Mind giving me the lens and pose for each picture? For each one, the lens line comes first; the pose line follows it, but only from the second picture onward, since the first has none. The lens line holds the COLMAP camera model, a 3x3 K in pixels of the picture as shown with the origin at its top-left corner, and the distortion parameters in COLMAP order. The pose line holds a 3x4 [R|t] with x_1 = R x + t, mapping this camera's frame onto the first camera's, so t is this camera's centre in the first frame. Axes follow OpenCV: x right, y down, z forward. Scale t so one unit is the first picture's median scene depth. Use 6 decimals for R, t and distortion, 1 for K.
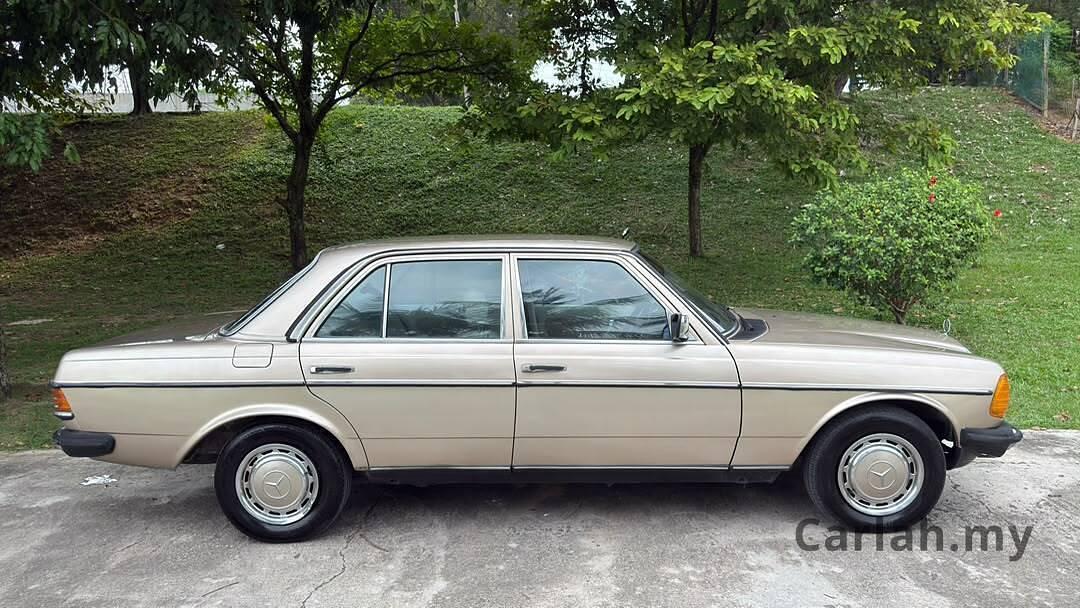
lens RADIAL K [[775.9, 0, 536.9], [0, 775.9, 270.1], [0, 0, 1]] dist [0.038567, -0.016180]
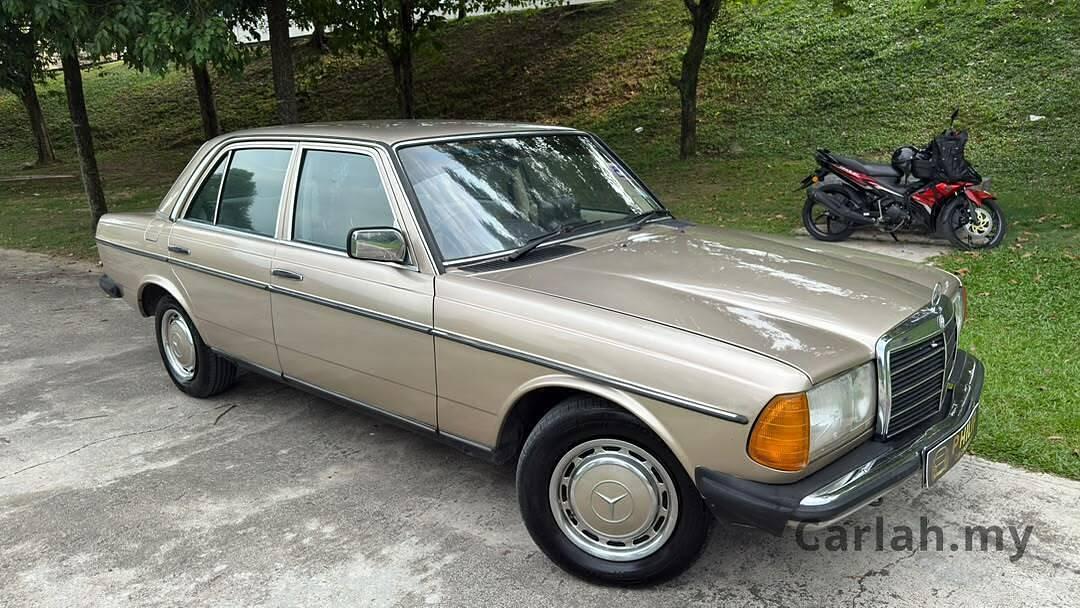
lens RADIAL K [[775.8, 0, 534.9], [0, 775.8, 304.9], [0, 0, 1]] dist [0.011443, -0.019873]
pose [[0.753935, 0.149084, -0.639810, 0.793389], [-0.022956, 0.979294, 0.201138, -0.024887], [0.656548, -0.136958, 0.741746, 0.517631]]
